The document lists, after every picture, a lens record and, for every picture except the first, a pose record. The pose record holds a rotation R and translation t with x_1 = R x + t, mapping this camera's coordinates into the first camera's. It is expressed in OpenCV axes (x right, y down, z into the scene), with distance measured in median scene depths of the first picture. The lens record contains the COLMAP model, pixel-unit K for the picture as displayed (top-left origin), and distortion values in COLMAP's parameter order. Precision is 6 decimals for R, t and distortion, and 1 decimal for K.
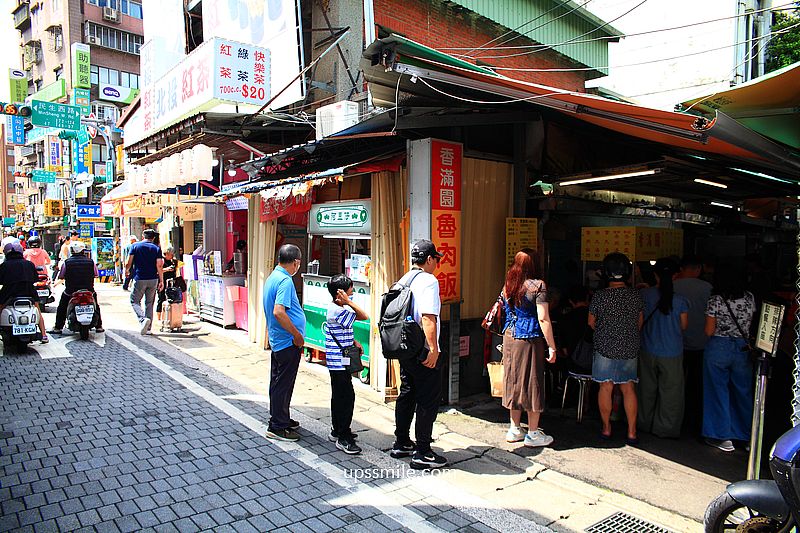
lens RADIAL K [[560.1, 0, 400.0], [0, 560.1, 266.5], [0, 0, 1]] dist [-0.105277, 0.001413]
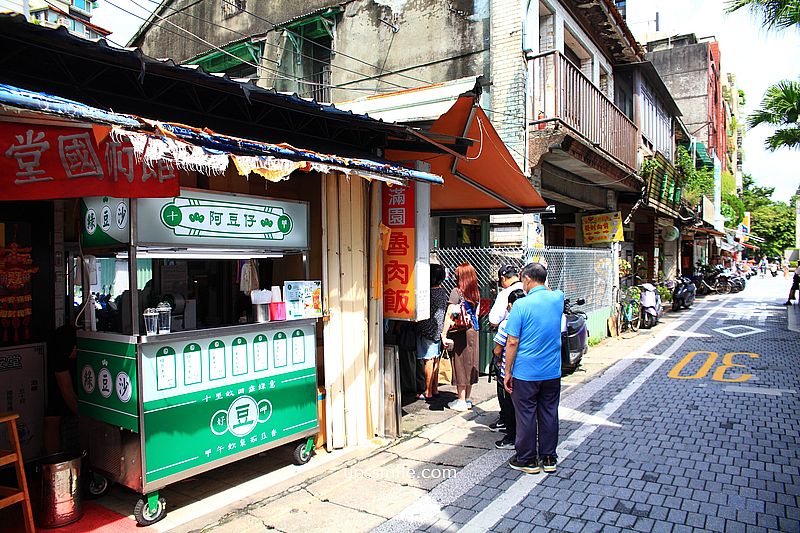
lens RADIAL K [[570.7, 0, 400.0], [0, 570.7, 266.5], [0, 0, 1]] dist [-0.077503, -0.002028]
pose [[-0.285238, -0.011570, 0.958387, -0.772150], [0.059273, 0.997800, 0.029687, -0.051702], [-0.956622, 0.065275, -0.283924, 1.072754]]
